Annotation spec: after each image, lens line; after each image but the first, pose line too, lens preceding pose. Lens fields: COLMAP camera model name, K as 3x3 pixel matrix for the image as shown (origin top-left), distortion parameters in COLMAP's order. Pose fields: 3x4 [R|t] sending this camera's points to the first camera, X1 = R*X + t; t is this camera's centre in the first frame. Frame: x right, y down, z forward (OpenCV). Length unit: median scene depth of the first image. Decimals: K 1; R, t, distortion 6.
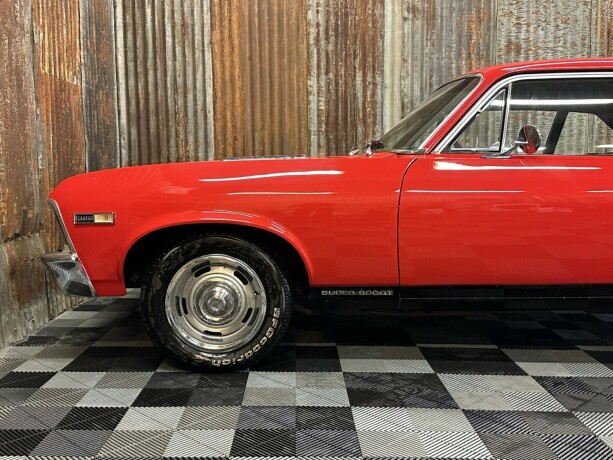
lens RADIAL K [[636.9, 0, 308.3], [0, 636.9, 229.3], [0, 0, 1]] dist [0.138708, -0.272548]
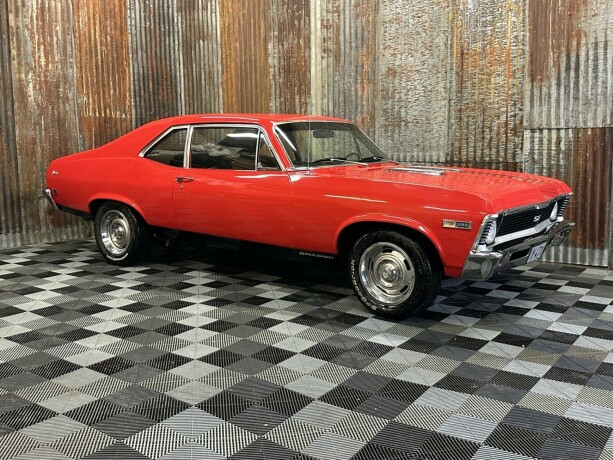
lens RADIAL K [[626.1, 0, 310.9], [0, 626.1, 224.6], [0, 0, 1]] dist [0.179351, -0.361518]
pose [[0.803133, 0.075511, -0.590996, 0.986955], [-0.046993, 0.996874, 0.063509, -0.044187], [0.593944, -0.023233, 0.804171, -0.153129]]
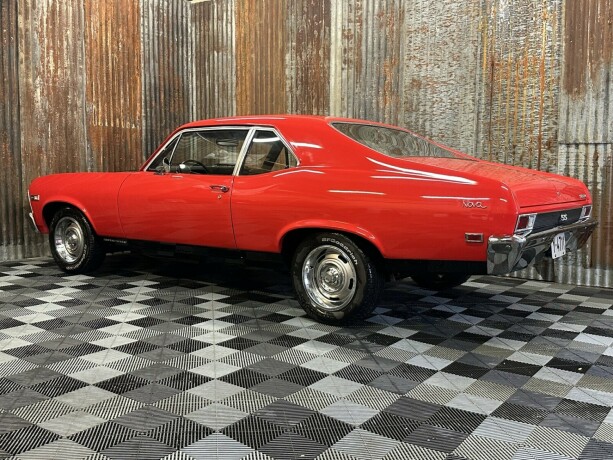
lens RADIAL K [[624.2, 0, 309.8], [0, 624.2, 233.4], [0, 0, 1]] dist [0.174841, -0.356605]
pose [[0.801096, 0.073142, -0.594051, 0.916983], [-0.066853, 0.997229, 0.032629, -0.015351], [0.594791, 0.013575, 0.803766, -0.116144]]
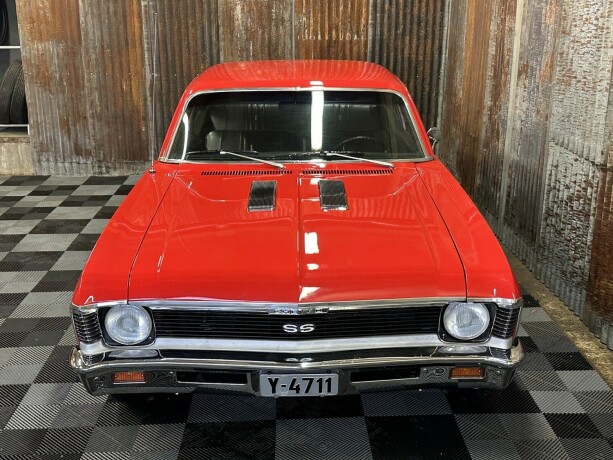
lens RADIAL K [[732.6, 0, 314.7], [0, 732.6, 229.6], [0, 0, 1]] dist [0.209694, -0.526901]
pose [[0.018448, 0.291698, -0.956333, 1.225298], [-0.087687, 0.953282, 0.289076, -0.240807], [0.995977, 0.078525, 0.043164, 0.696182]]
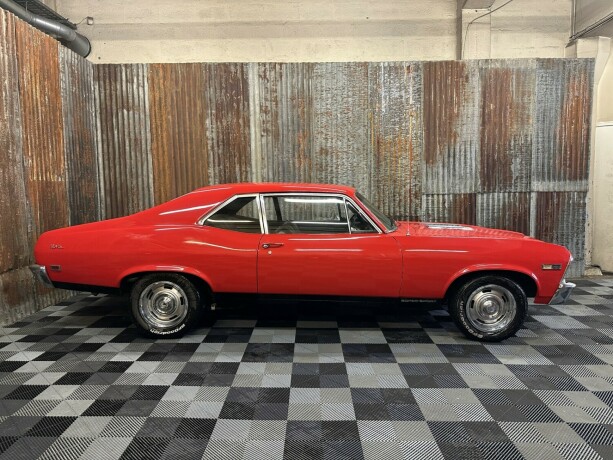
lens RADIAL K [[427.9, 0, 310.1], [0, 427.9, 228.4], [0, 0, 1]] dist [0.110724, -0.161875]
pose [[0.999796, -0.004771, -0.019641, 0.304103], [0.004793, 0.999988, 0.001092, -0.071068], [0.019635, -0.001186, 0.999807, -0.181976]]
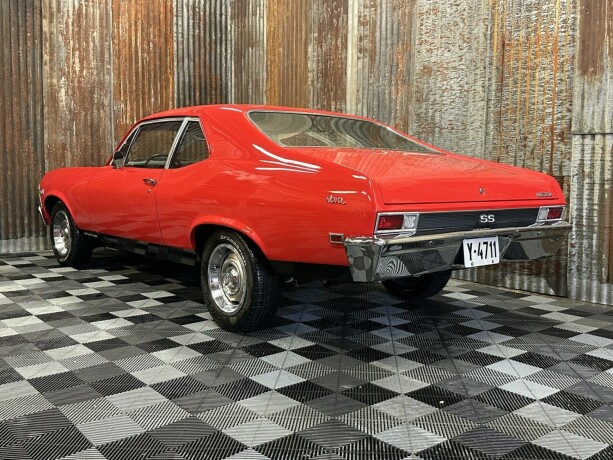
lens RADIAL K [[623.7, 0, 309.7], [0, 623.7, 230.5], [0, 0, 1]] dist [0.172721, -0.355816]
pose [[0.630943, 0.086248, -0.771020, 1.084290], [-0.084391, 0.995534, 0.042304, -0.029982], [0.771225, 0.038376, 0.635404, 0.142321]]
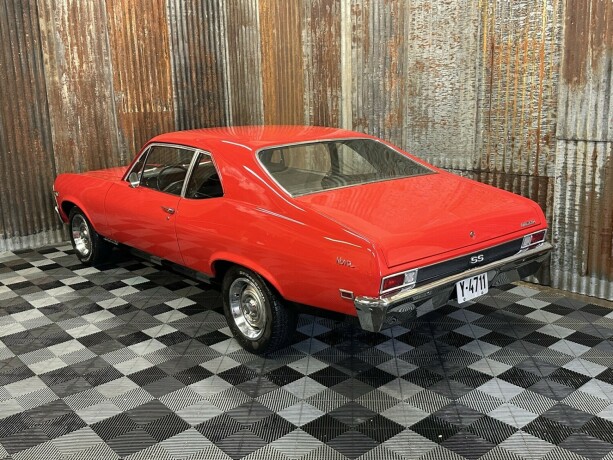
lens RADIAL K [[624.2, 0, 309.8], [0, 624.2, 233.4], [0, 0, 1]] dist [0.174841, -0.356605]
pose [[0.644777, 0.164739, -0.746407, 1.116350], [-0.043085, 0.982779, 0.179690, -0.180928], [0.763156, -0.083701, 0.640771, 0.077905]]
